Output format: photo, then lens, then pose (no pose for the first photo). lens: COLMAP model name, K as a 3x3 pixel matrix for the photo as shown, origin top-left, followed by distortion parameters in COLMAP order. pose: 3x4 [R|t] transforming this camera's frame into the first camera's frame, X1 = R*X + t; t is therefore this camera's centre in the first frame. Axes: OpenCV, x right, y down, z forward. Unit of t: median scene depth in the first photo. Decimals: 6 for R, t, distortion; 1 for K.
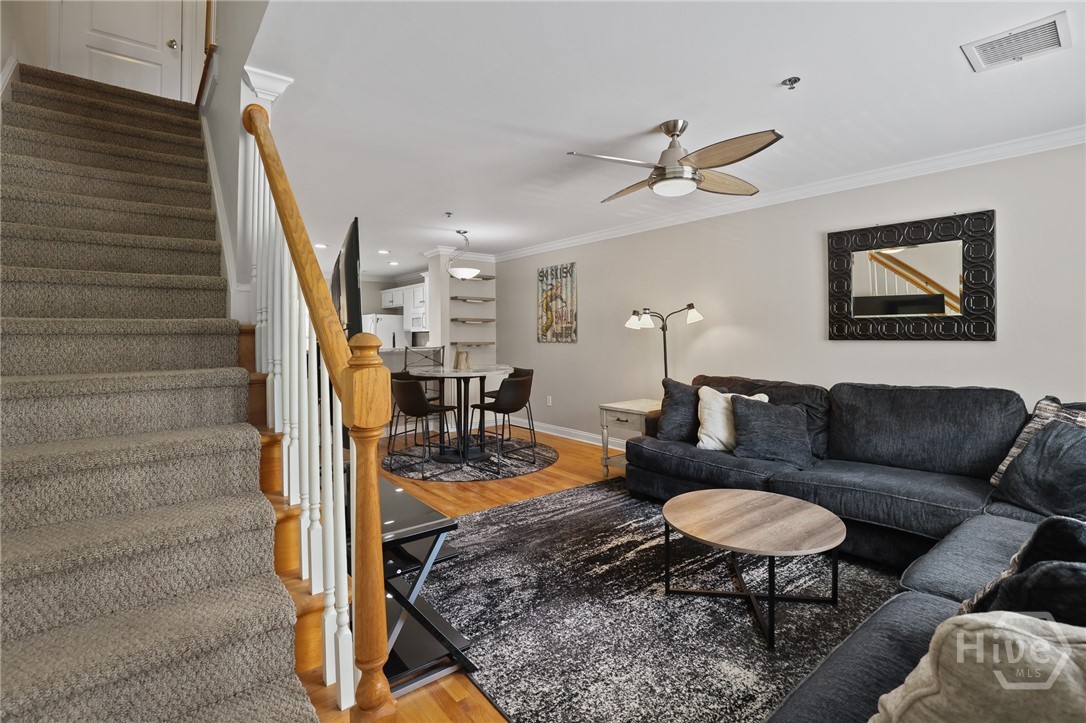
lens RADIAL K [[546.4, 0, 561.4], [0, 546.4, 334.3], [0, 0, 1]] dist [-0.042752, 0.006684]
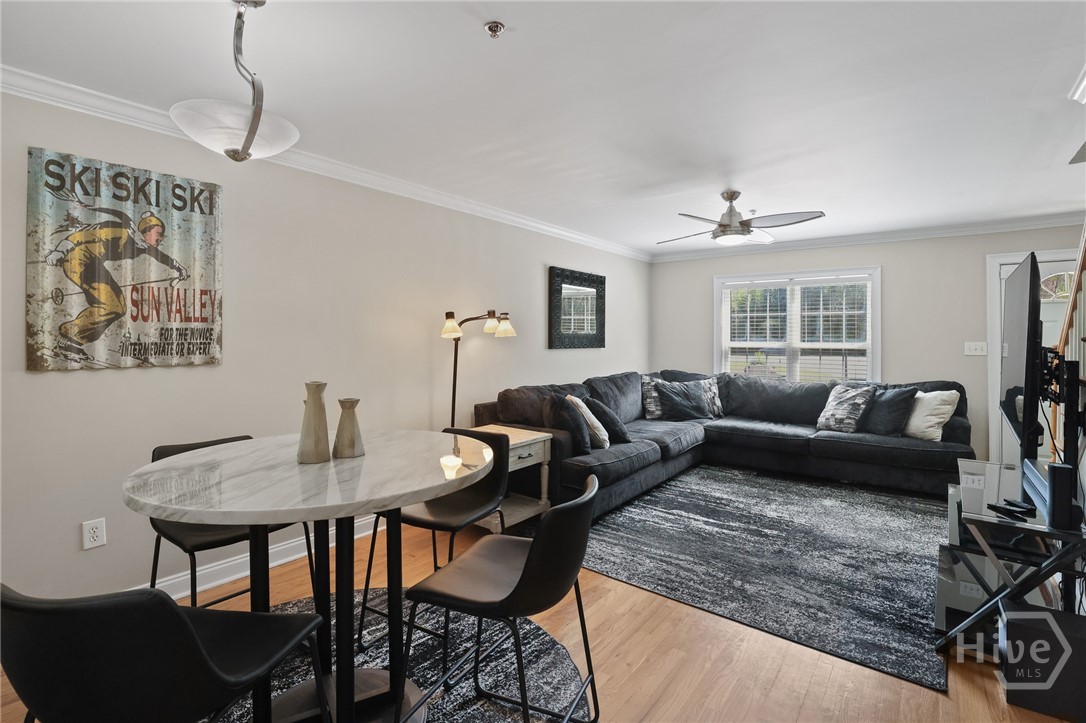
lens RADIAL K [[546.4, 0, 515.9], [0, 546.4, 341.3], [0, 0, 1]] dist [-0.042752, 0.006684]
pose [[-0.246957, 0.003326, 0.969021, -0.867898], [0.002672, 0.999993, -0.002751, -0.004617], [-0.969023, 0.001910, -0.246965, 1.646720]]
